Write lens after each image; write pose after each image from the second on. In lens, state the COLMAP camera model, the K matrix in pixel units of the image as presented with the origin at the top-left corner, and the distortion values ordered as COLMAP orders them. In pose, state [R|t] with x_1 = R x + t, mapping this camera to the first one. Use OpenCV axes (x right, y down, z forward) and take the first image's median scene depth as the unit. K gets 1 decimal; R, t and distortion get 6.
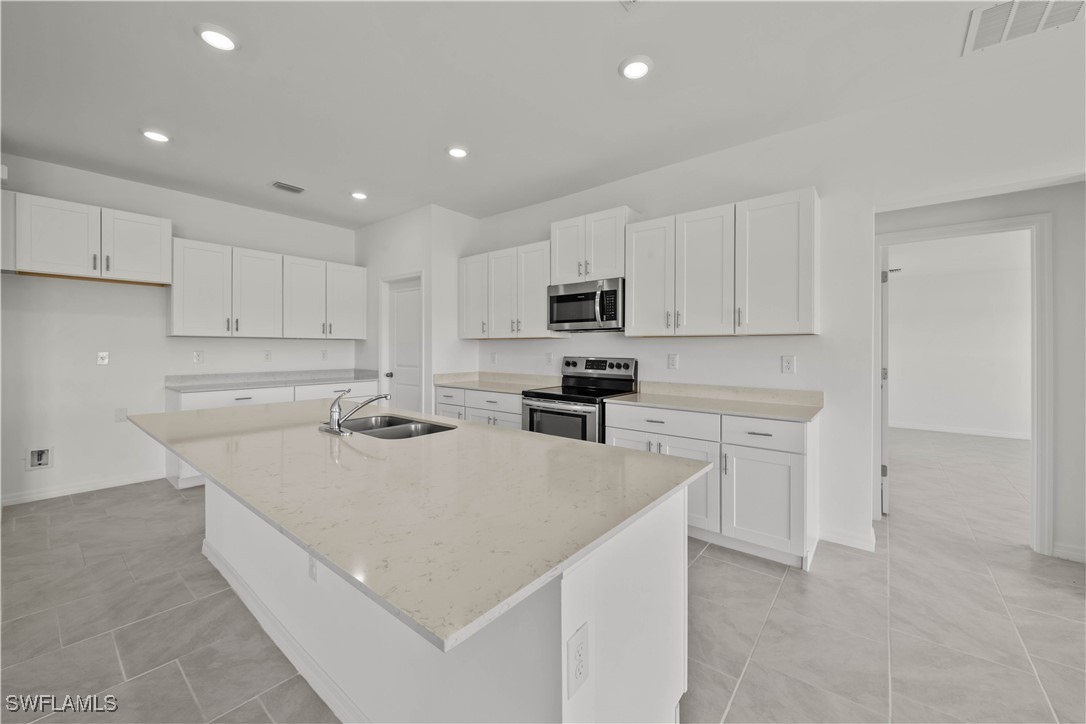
lens RADIAL K [[423.9, 0, 543.2], [0, 423.9, 348.6], [0, 0, 1]] dist [0.004396, -0.003402]
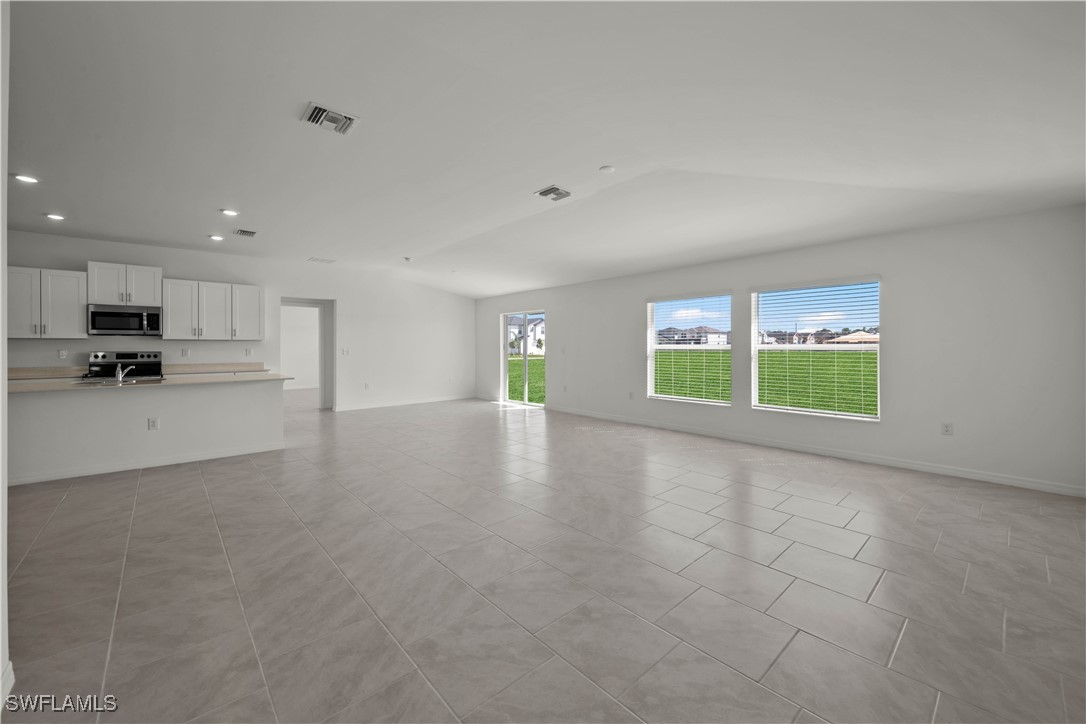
lens RADIAL K [[423.9, 0, 547.8], [0, 423.9, 352.1], [0, 0, 1]] dist [0.004396, -0.003402]
pose [[0.138842, -0.017195, 0.990165, -1.336352], [0.003875, 0.999851, 0.016820, 0.001687], [-0.990307, 0.001502, 0.138888, -0.868200]]
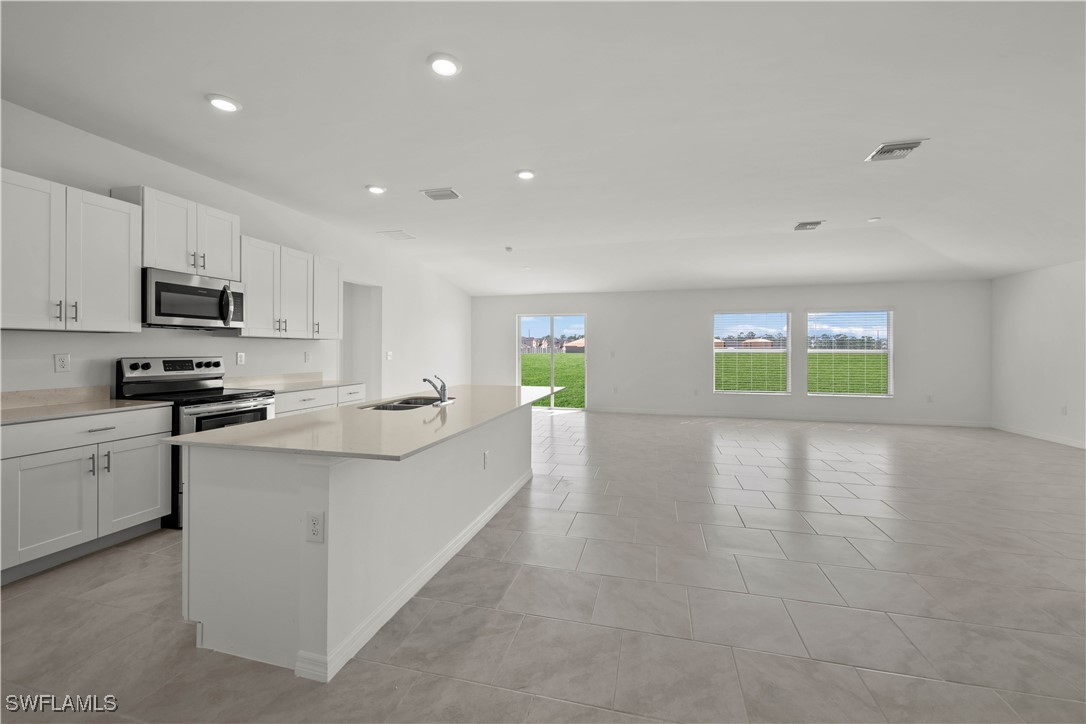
lens RADIAL K [[423.9, 0, 547.9], [0, 423.9, 355.7], [0, 0, 1]] dist [0.004396, -0.003402]
pose [[-0.423542, -0.021093, 0.905631, -1.092726], [-0.004700, 0.999767, 0.021088, -0.005257], [-0.905864, 0.004675, -0.423542, 0.712968]]
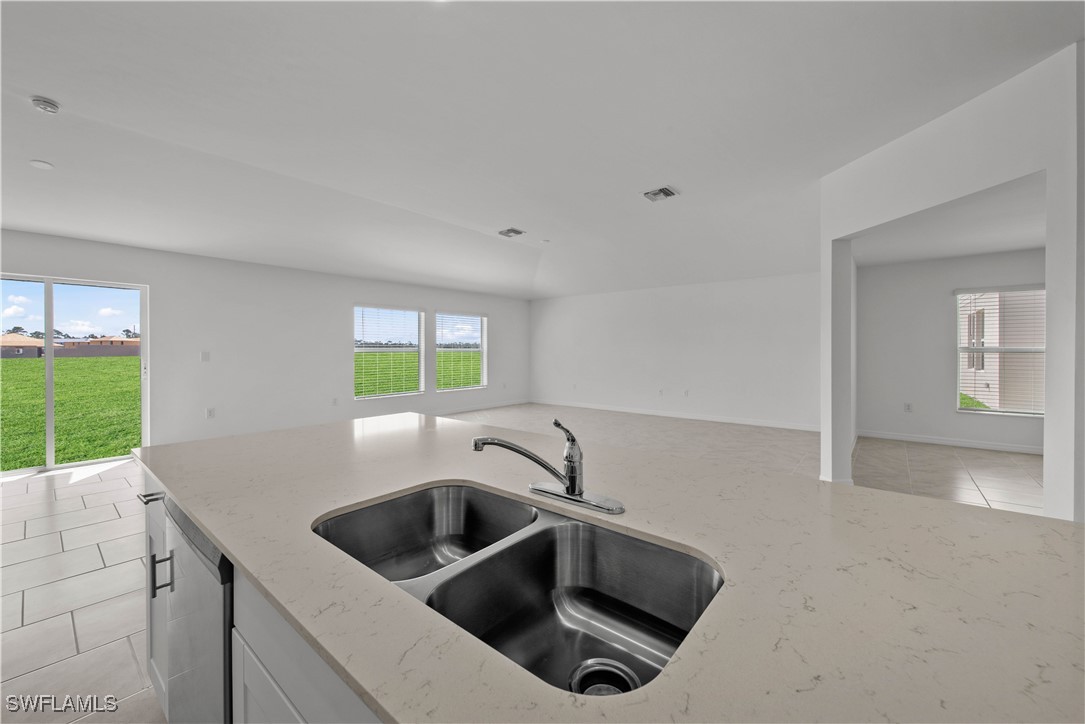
lens RADIAL K [[423.5, 0, 538.7], [0, 423.5, 353.7], [0, 0, 1]] dist [0.004396, -0.003402]
pose [[-0.999972, -0.002335, 0.007174, -0.268396], [-0.002269, 0.999955, 0.009238, 0.007446], [-0.007196, 0.009222, -0.999932, 0.847850]]
